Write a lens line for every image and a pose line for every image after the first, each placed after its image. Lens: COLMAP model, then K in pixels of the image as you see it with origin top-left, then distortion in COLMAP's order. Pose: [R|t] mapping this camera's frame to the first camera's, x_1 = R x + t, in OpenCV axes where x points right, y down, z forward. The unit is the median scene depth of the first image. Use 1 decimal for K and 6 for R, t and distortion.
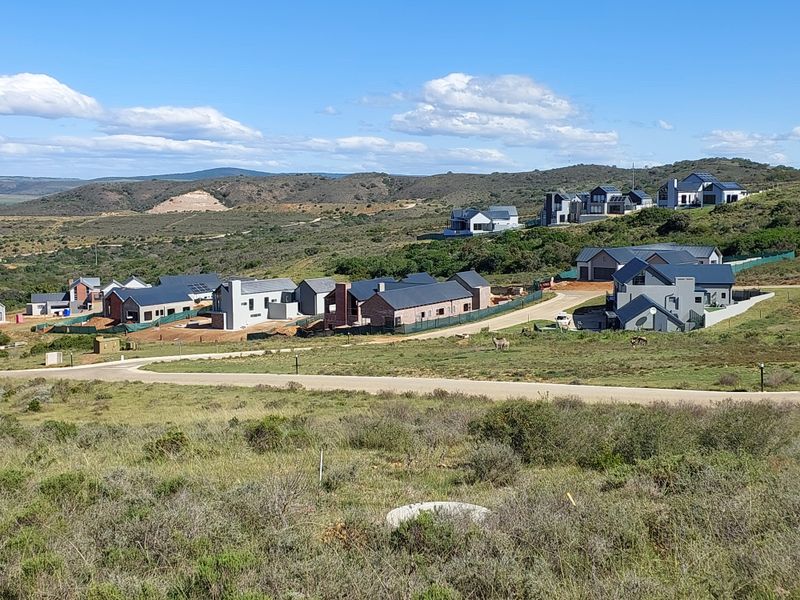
lens RADIAL K [[1060.5, 0, 415.6], [0, 1060.5, 282.6], [0, 0, 1]] dist [0.206770, -0.645735]
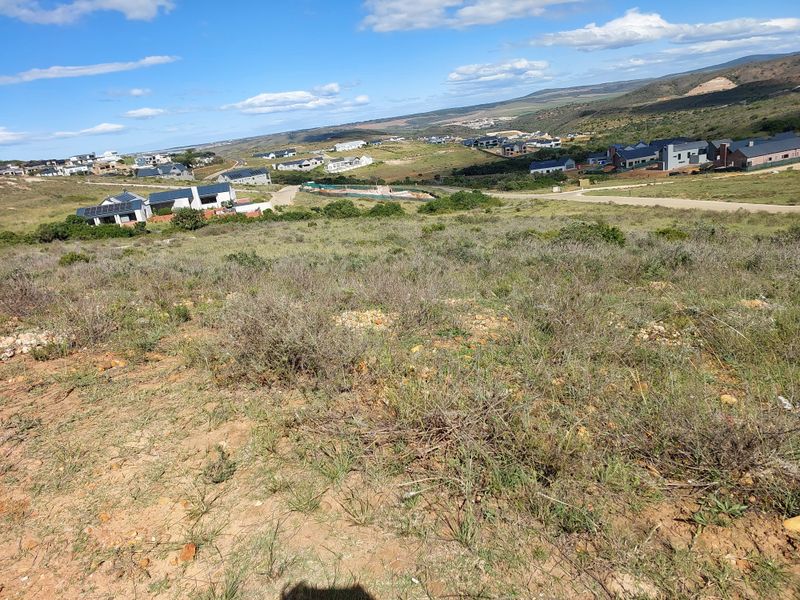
lens RADIAL K [[534.4, 0, 399.5], [0, 534.4, 290.4], [0, 0, 1]] dist [0.087838, -0.111559]
pose [[0.748051, 0.108283, -0.654748, 0.141455], [0.069739, 0.968310, 0.239818, -0.016713], [0.659967, -0.225058, 0.716793, -0.113742]]
